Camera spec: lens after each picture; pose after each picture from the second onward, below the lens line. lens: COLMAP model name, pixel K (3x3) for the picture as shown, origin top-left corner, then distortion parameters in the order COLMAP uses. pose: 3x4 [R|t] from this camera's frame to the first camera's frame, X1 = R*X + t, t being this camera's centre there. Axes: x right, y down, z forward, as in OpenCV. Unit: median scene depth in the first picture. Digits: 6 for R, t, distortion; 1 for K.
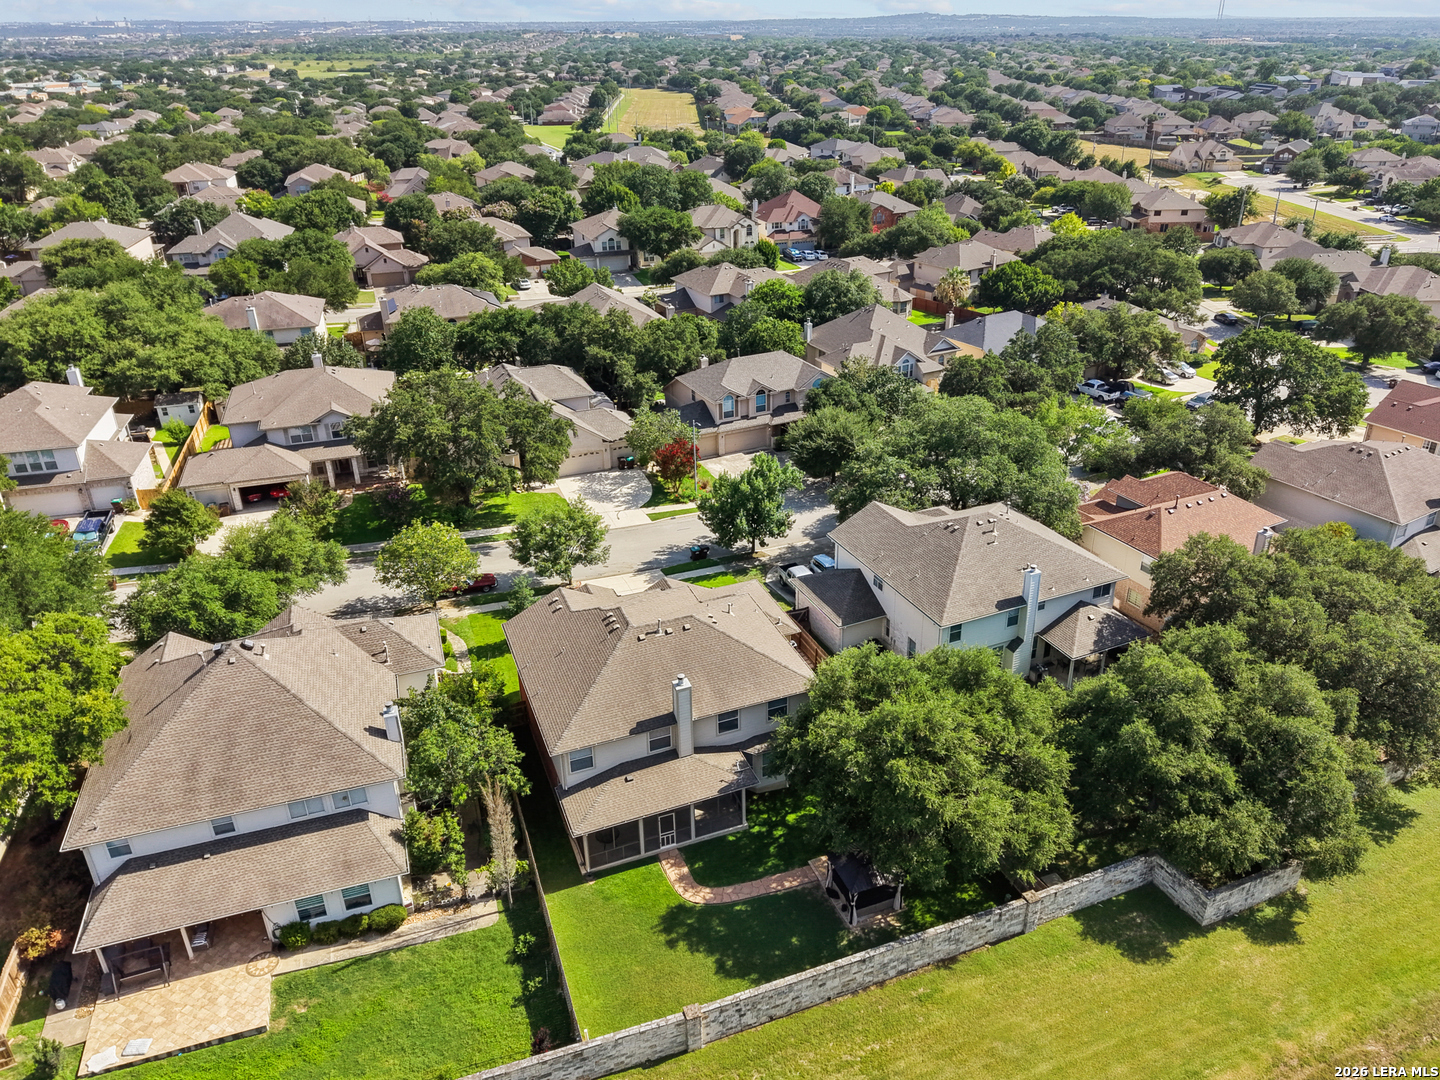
lens RADIAL K [[974.2, 0, 755.3], [0, 974.2, 536.8], [0, 0, 1]] dist [0.004944, -0.001378]
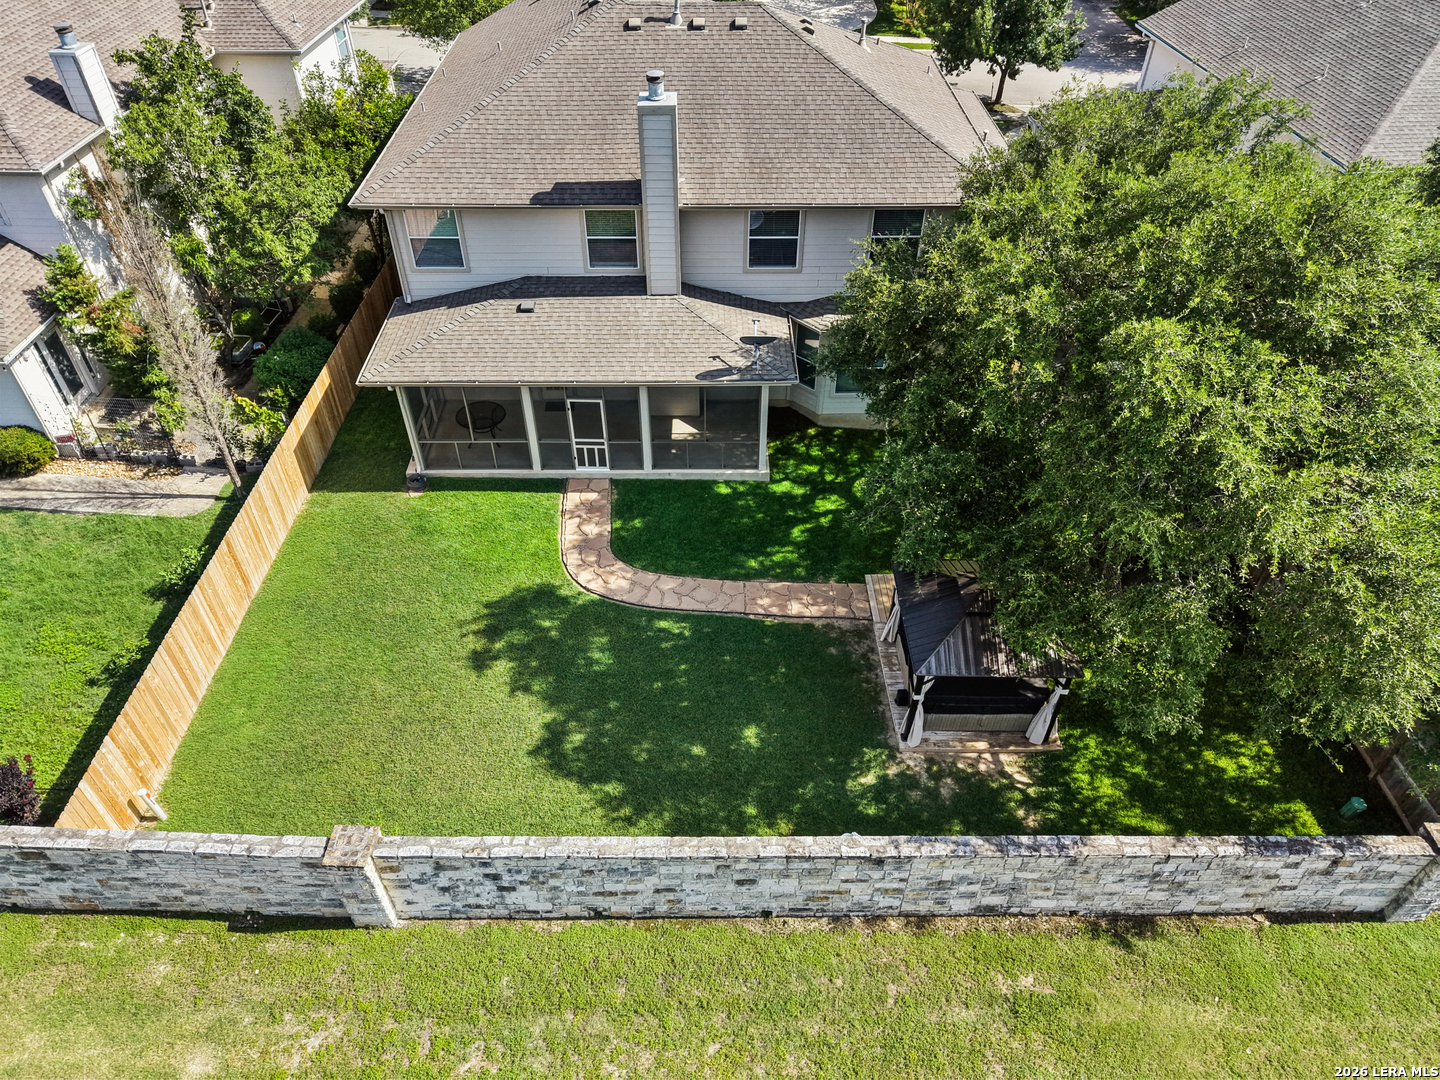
lens RADIAL K [[955.6, 0, 725.6], [0, 955.6, 517.3], [0, 0, 1]] dist [0.009334, 0.001375]
pose [[0.935396, 0.251913, -0.248140, 0.102292], [-0.177420, 0.941390, 0.286893, 0.208106], [0.305868, -0.224334, 0.925267, 0.624972]]
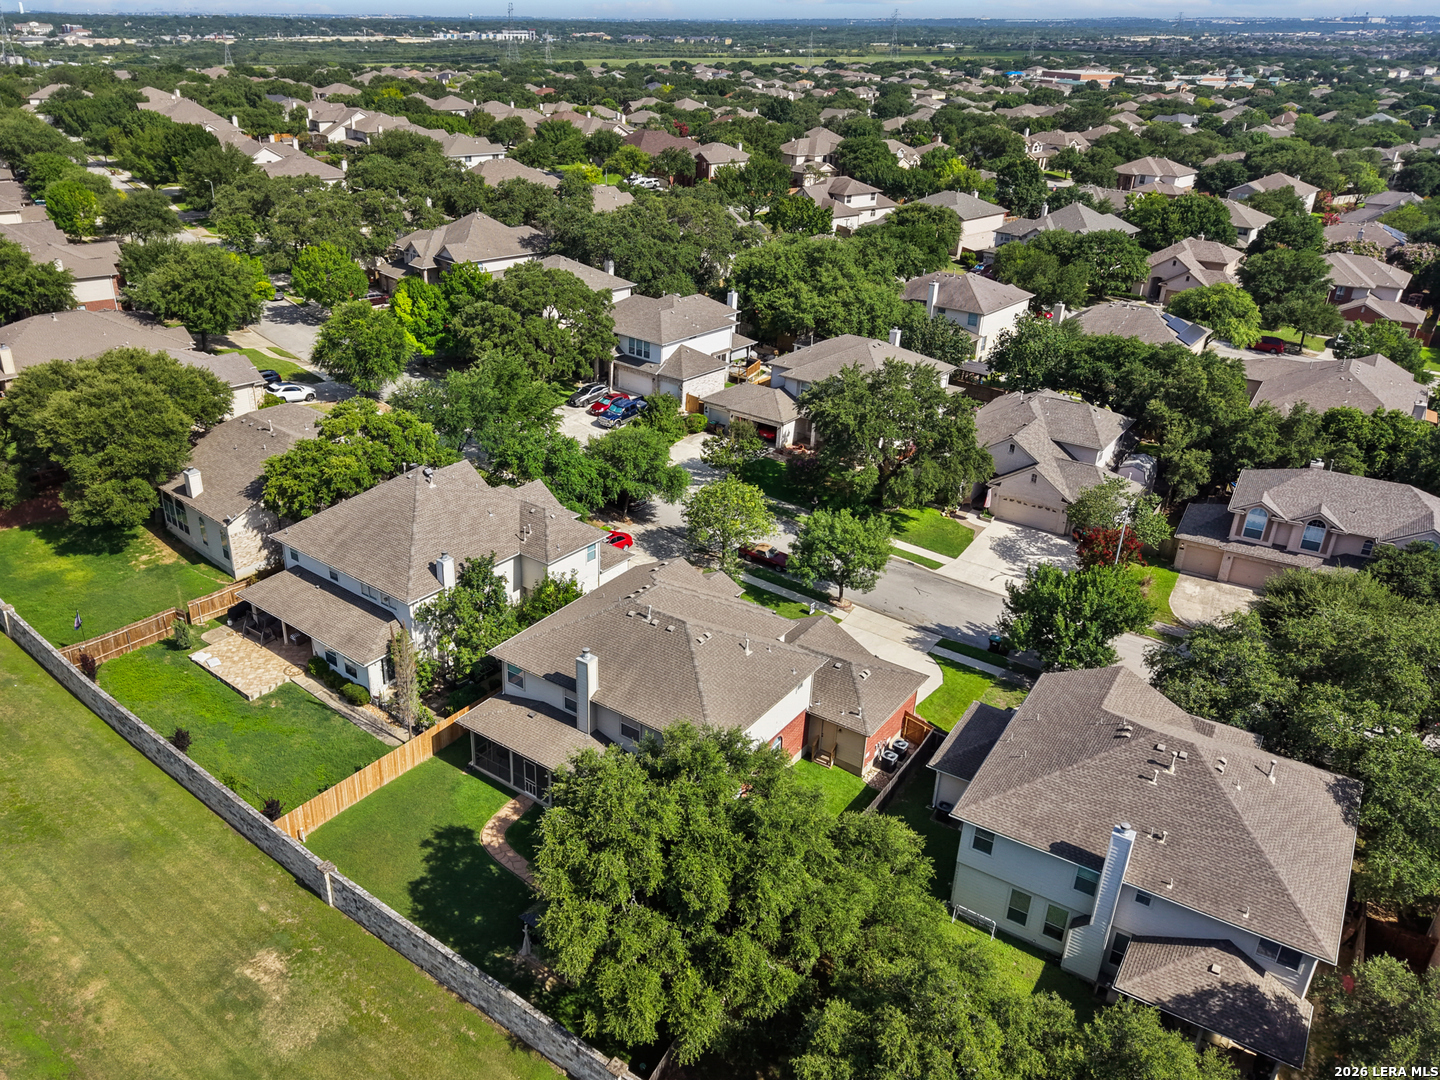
lens RADIAL K [[1014.8, 0, 633.7], [0, 1014.8, 569.7], [0, 0, 1]] dist [0.028157, 0.000110]
pose [[0.529174, 0.408440, -0.743741, 0.721137], [-0.399847, 0.893135, 0.205990, -0.171085], [0.748396, 0.188378, 0.635938, 0.380677]]
